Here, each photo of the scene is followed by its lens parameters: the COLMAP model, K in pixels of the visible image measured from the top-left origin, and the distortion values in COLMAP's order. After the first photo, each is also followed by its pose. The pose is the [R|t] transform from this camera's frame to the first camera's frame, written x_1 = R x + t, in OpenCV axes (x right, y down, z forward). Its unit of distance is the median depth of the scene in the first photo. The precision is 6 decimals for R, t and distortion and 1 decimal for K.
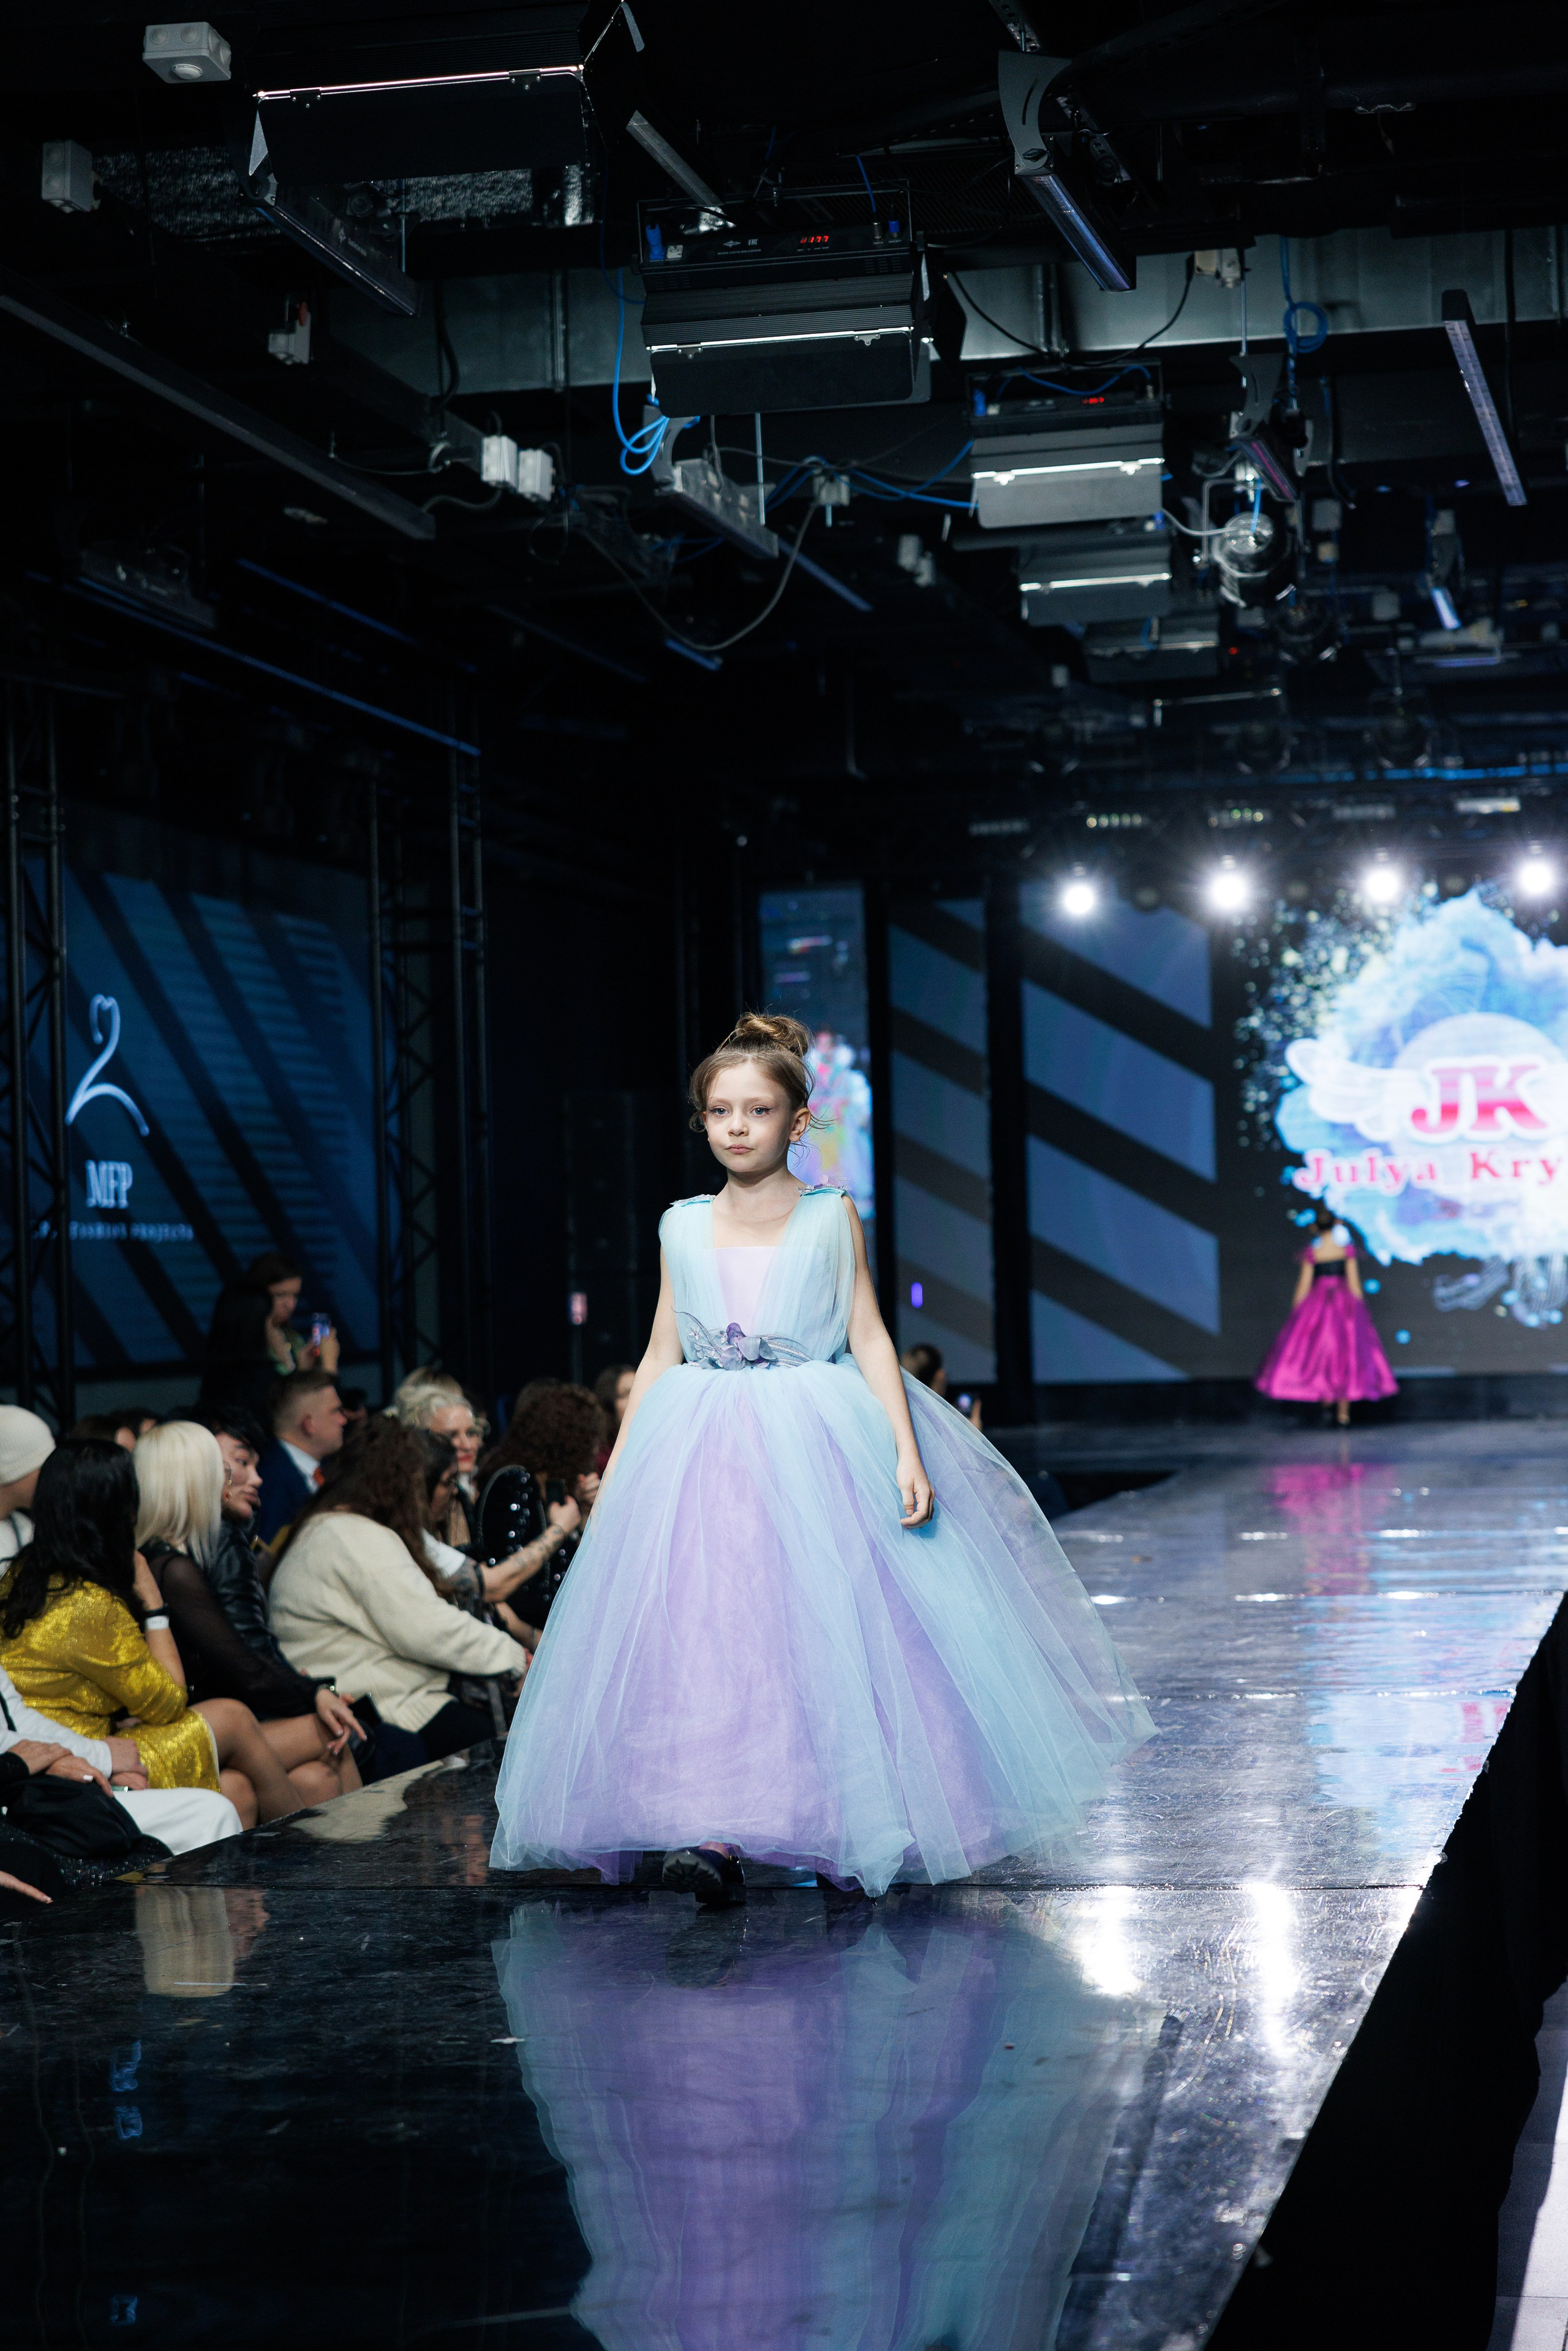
lens RADIAL K [[4523.7, 0, 781.6], [0, 4523.7, 1199.1], [0, 0, 1]] dist [0.045063, -0.025773]
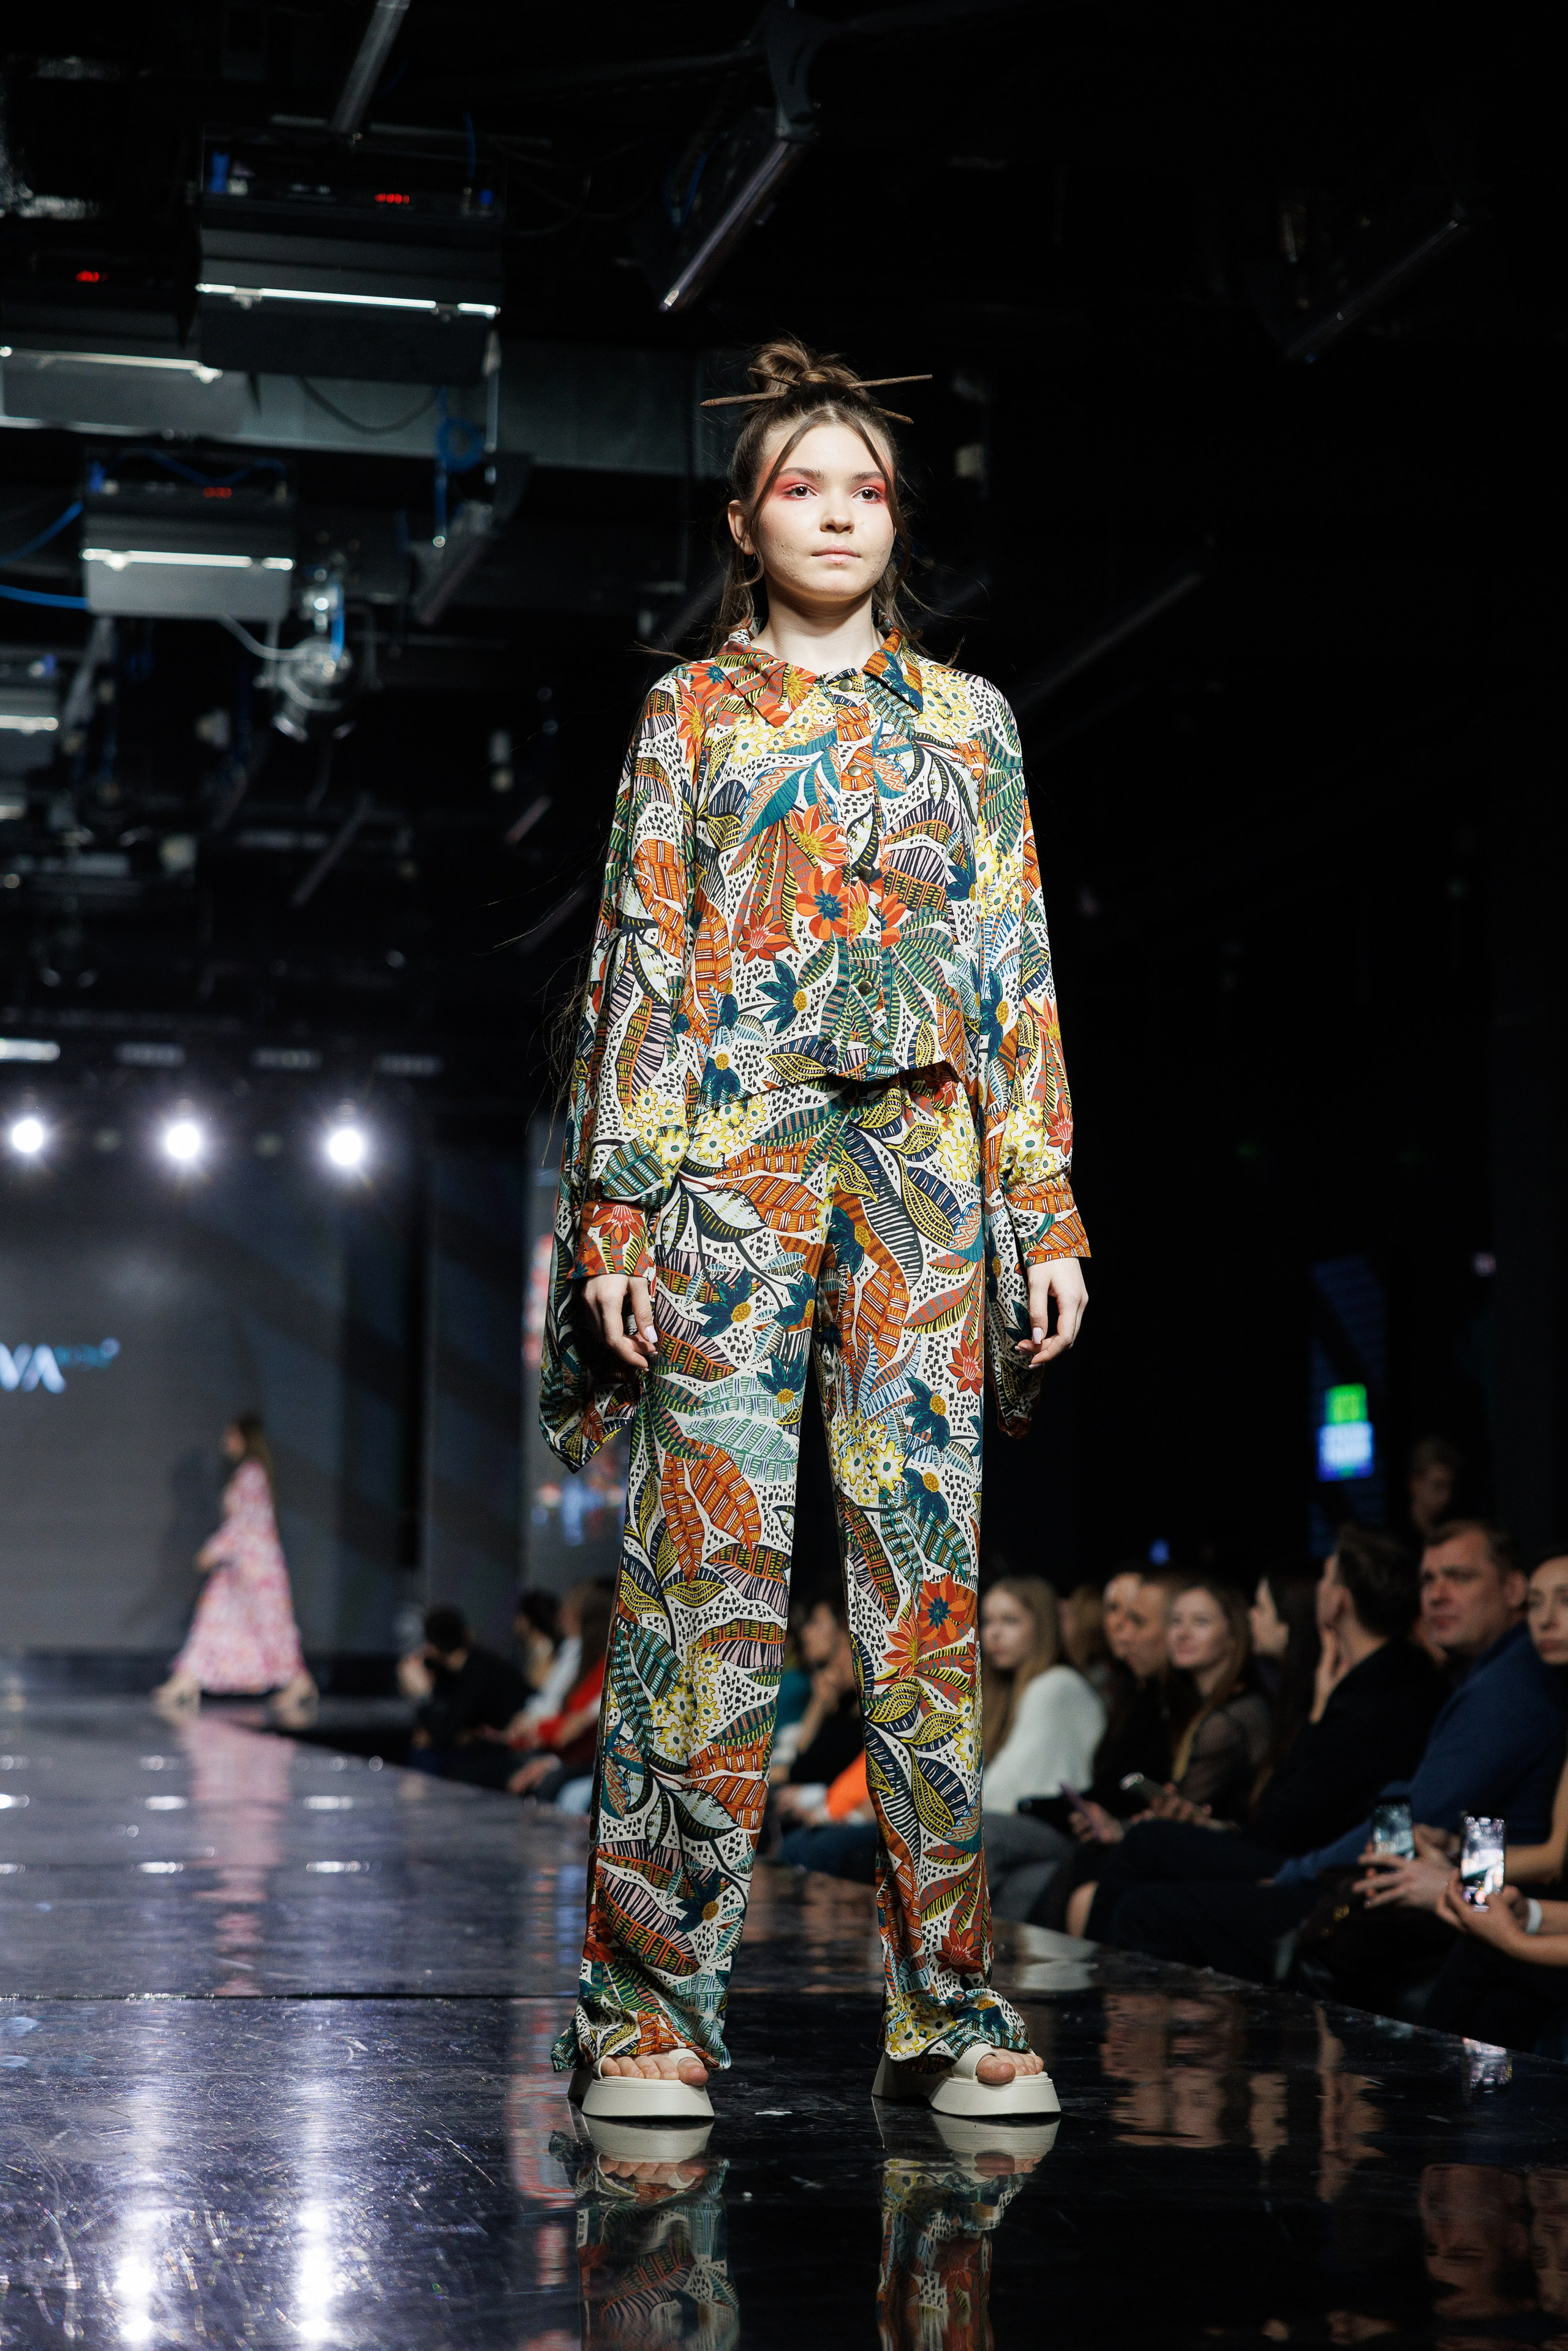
lens RADIAL K [[4523.7, 0, 781.6], [0, 4523.7, 1199.1], [0, 0, 1]] dist [0.045063, -0.025773]
pose [[0.909563, 0.078283, 0.408125, -0.195399], [-0.047478, 0.995242, -0.085087, 0.042656], [-0.412844, 0.058016, 0.908952, 0.111749]]
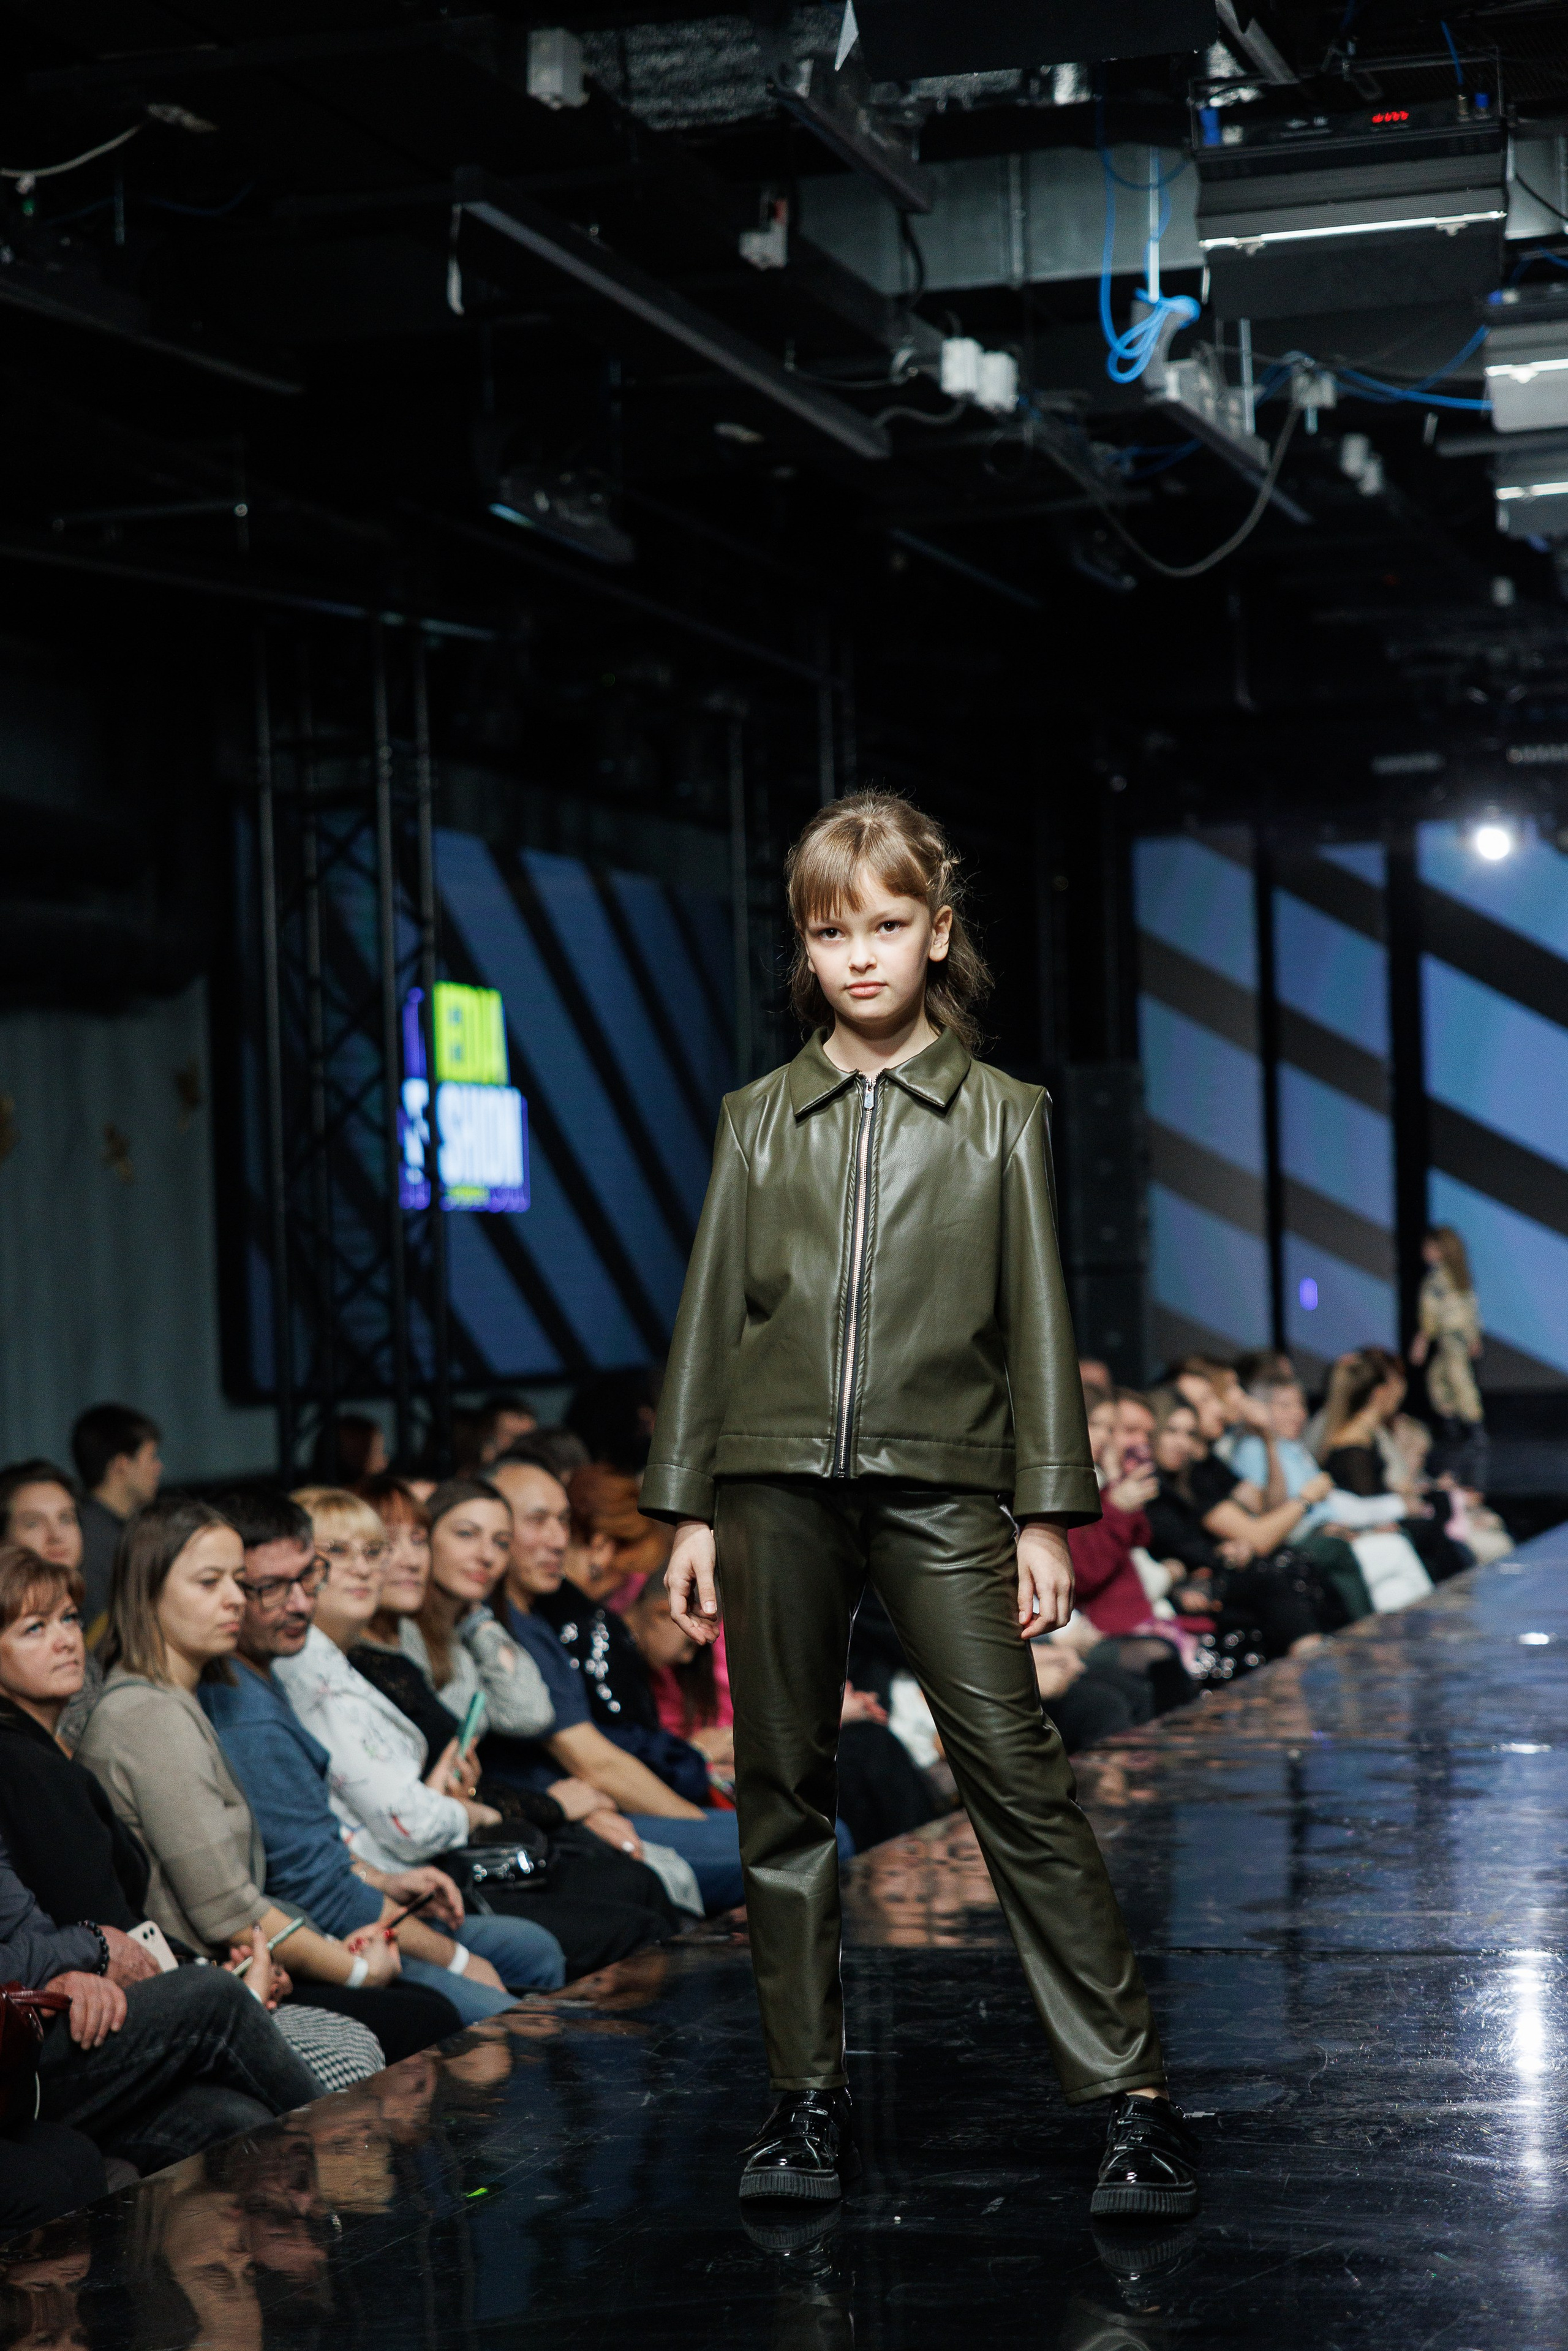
lens RADIAL K [[5106.7, 0, 676.3], [0, 5106.7, 1328.4], [0, 0, 1]] dist [0.056770, -0.197325]
pose [[0.997026, -0.005716, -0.076858, -0.040321], [0.007856, 0.999589, 0.027576, -0.001365], [0.076669, -0.028098, 0.996661, -0.017105]]
